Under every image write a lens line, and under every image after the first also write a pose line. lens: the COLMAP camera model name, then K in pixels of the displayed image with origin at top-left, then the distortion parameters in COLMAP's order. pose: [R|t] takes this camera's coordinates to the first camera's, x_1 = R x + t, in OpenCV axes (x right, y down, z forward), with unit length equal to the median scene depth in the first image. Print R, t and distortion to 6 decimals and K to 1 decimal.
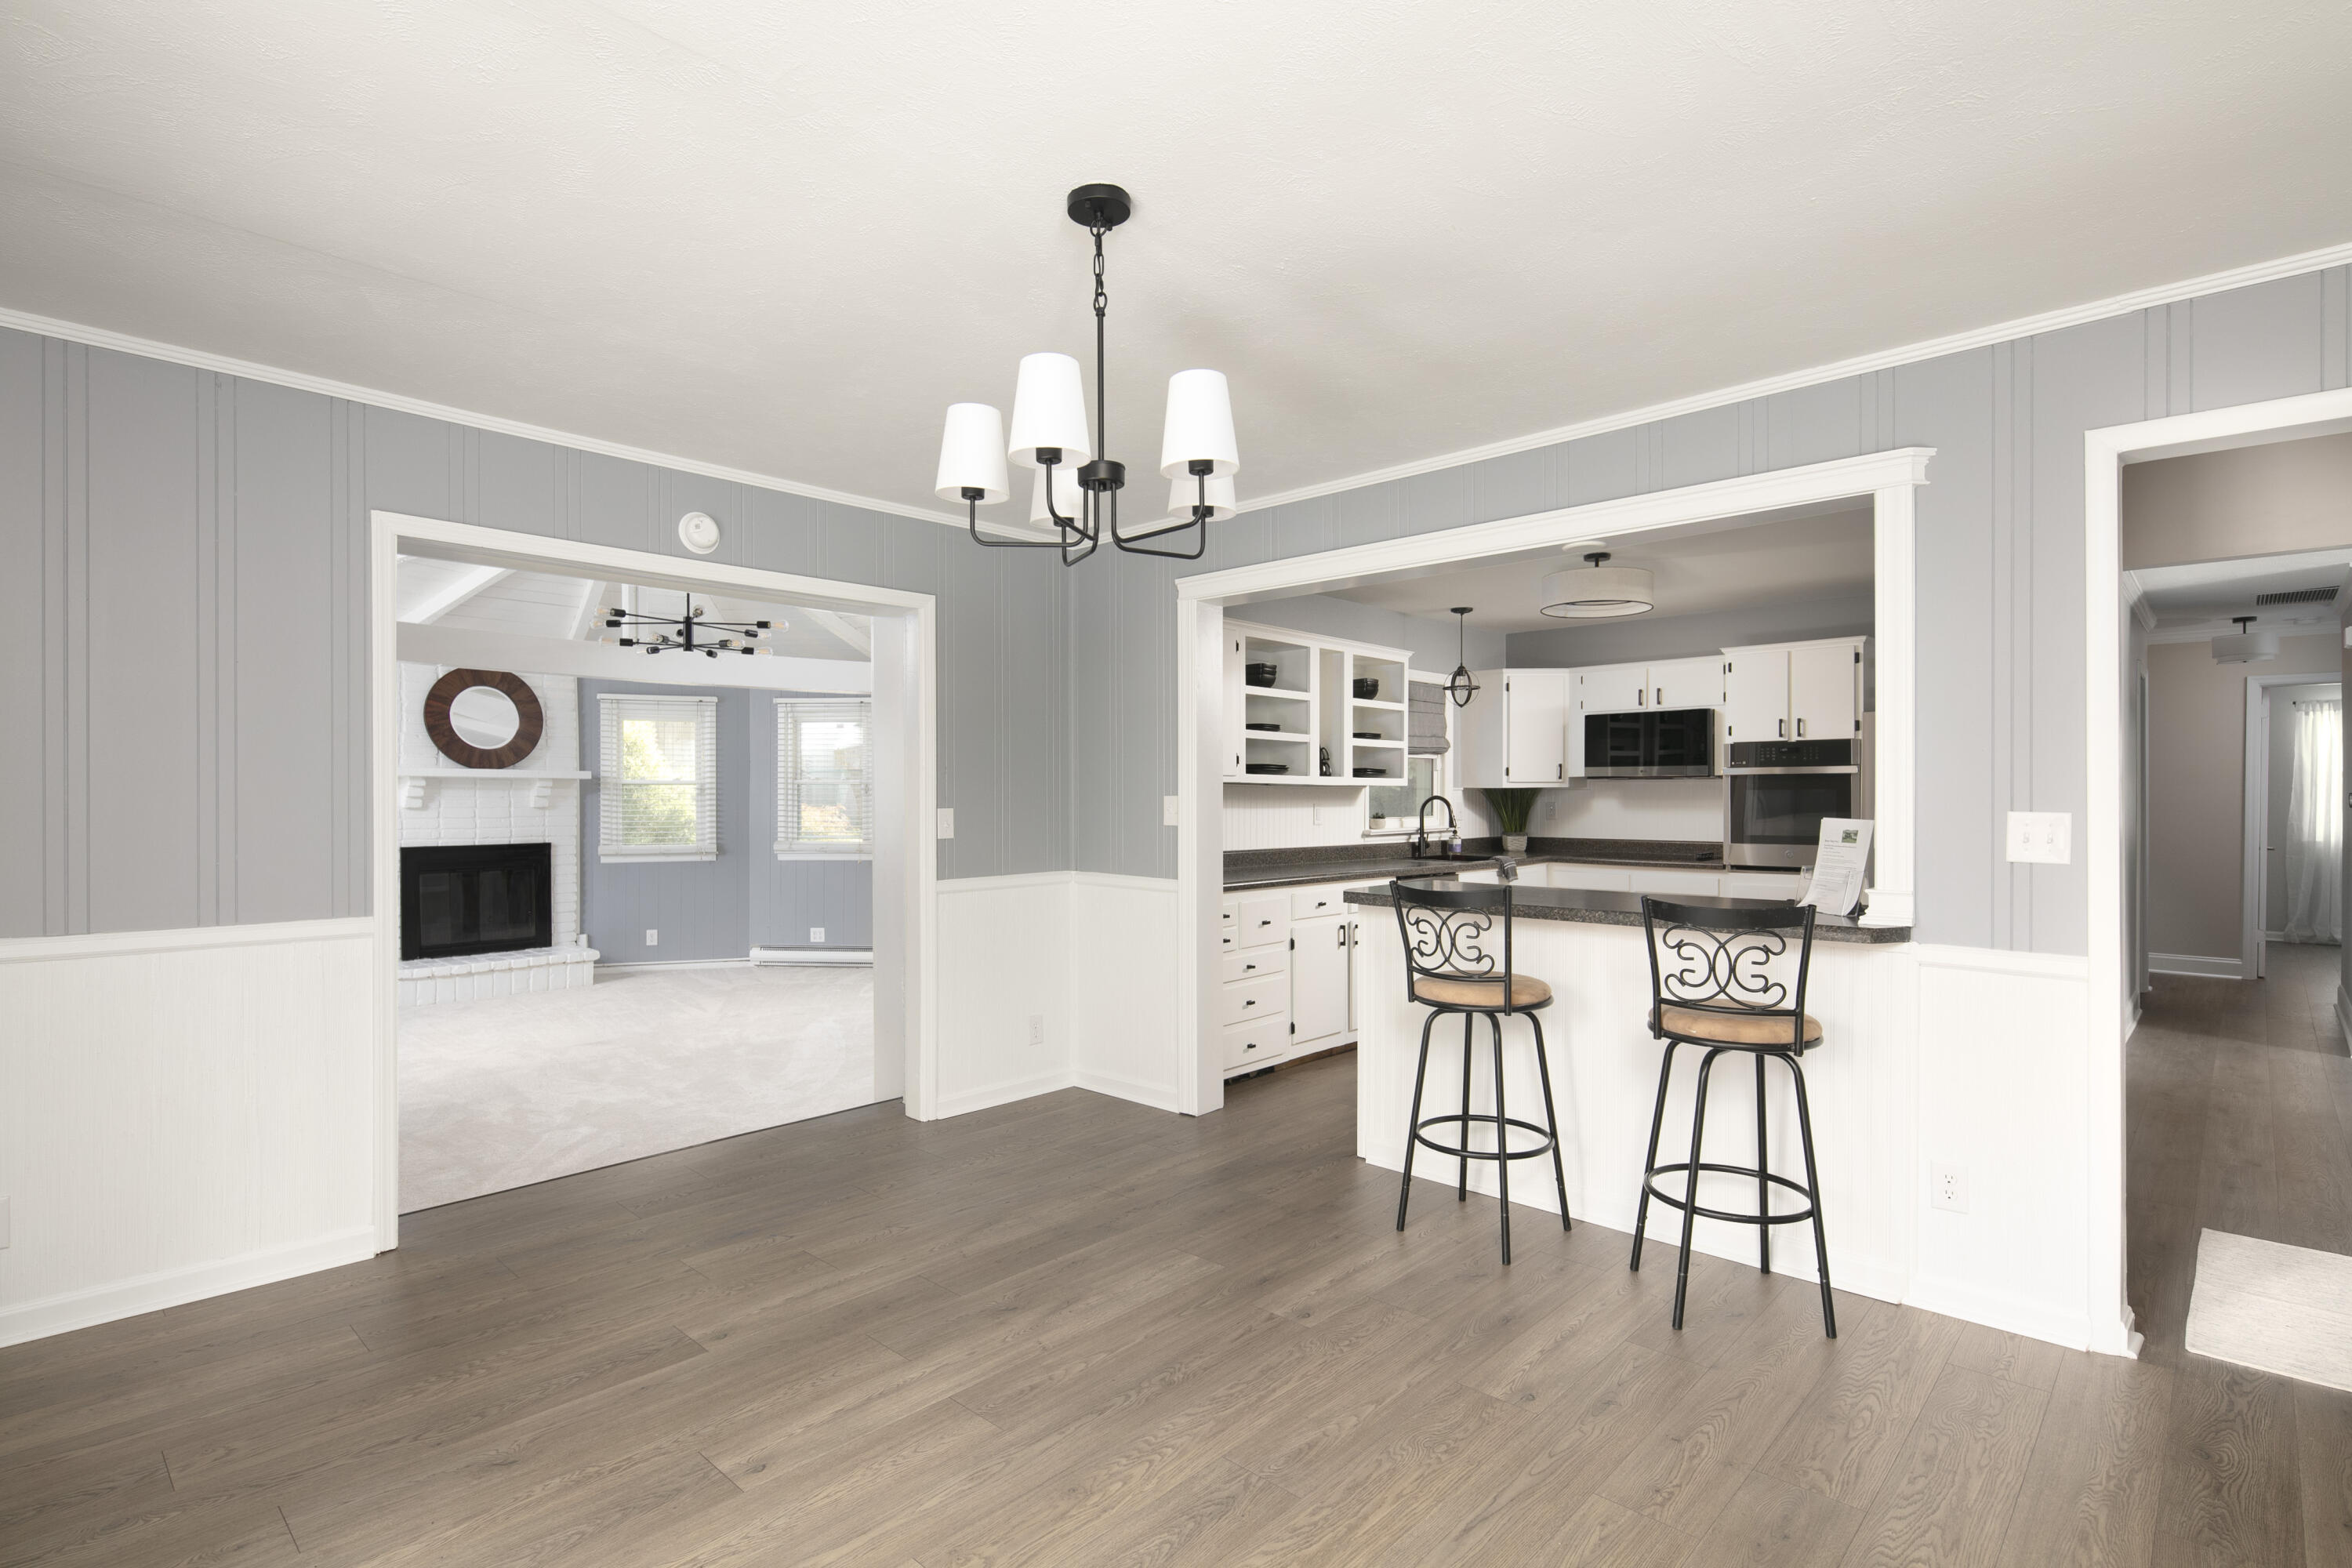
lens RADIAL K [[1147.3, 0, 1176.9], [0, 1147.3, 808.6], [0, 0, 1]] dist [0.006526, -0.003672]
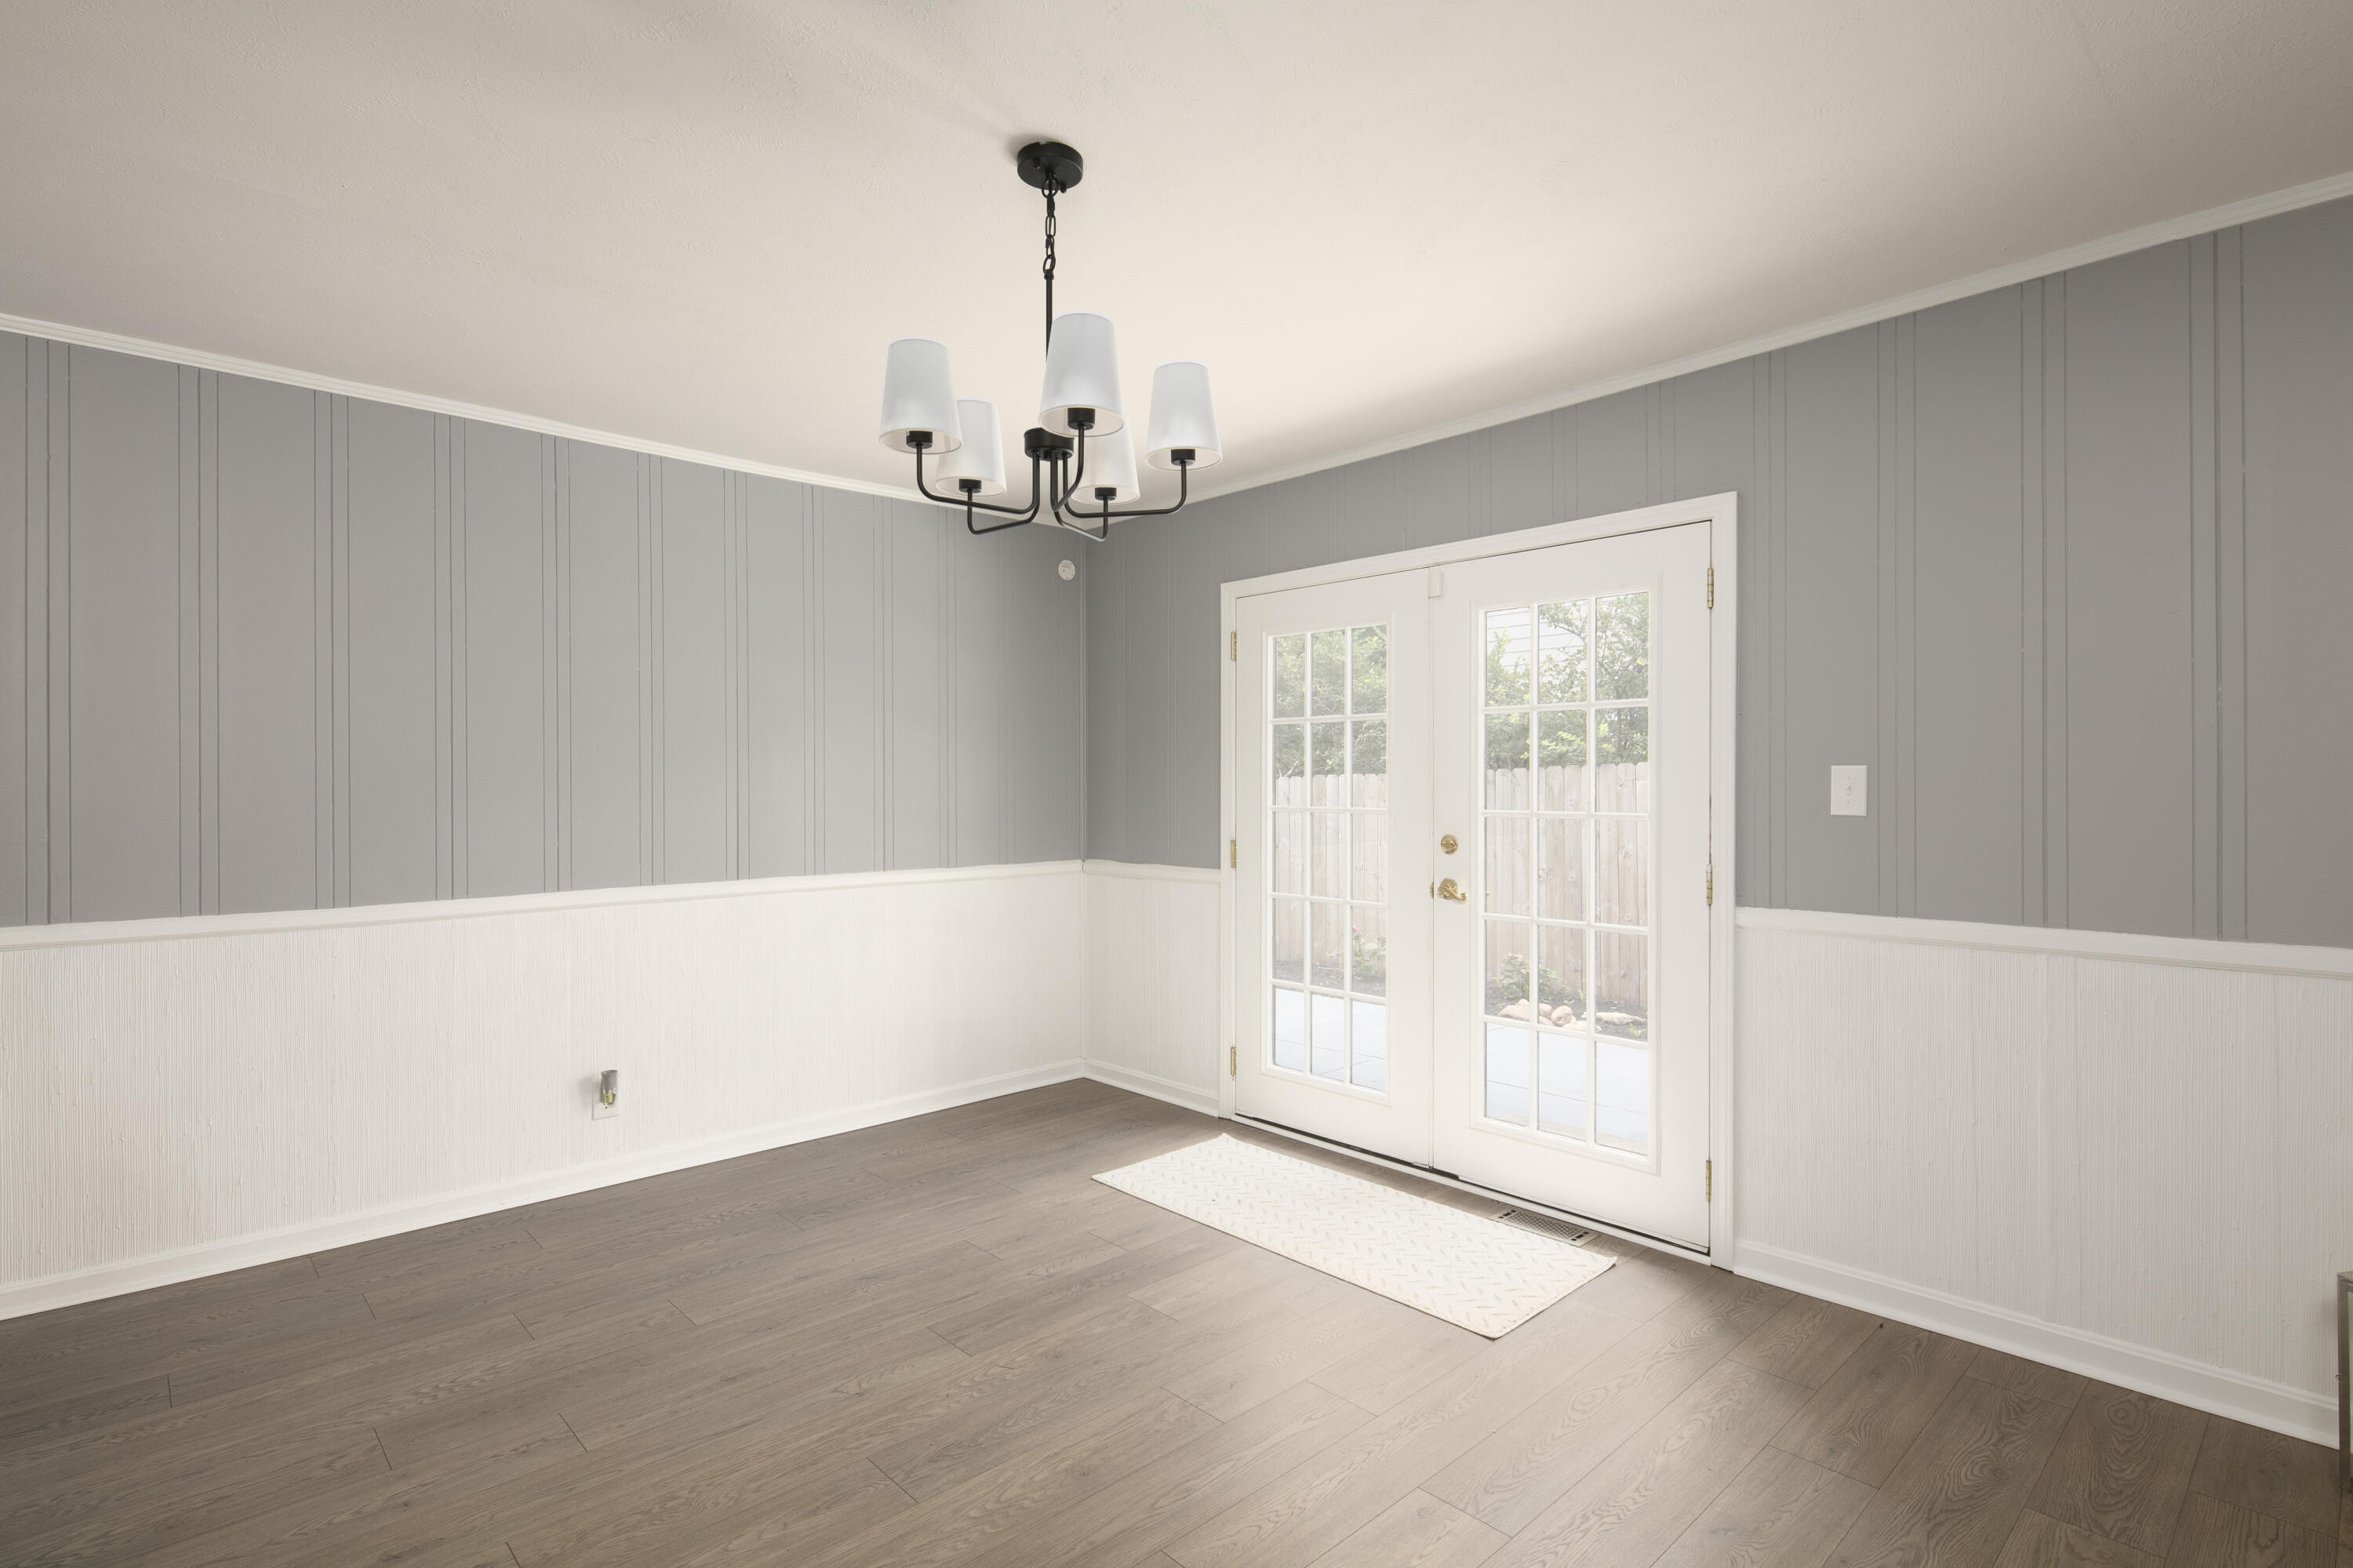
lens RADIAL K [[1147.8, 0, 1177.0], [0, 1147.8, 783.1], [0, 0, 1]] dist [0.006526, -0.003672]
pose [[-0.997567, 0.004518, 0.069571, -0.124942], [0.004772, 0.999983, 0.003495, -0.004903], [-0.069554, 0.003818, -0.997571, 1.024061]]
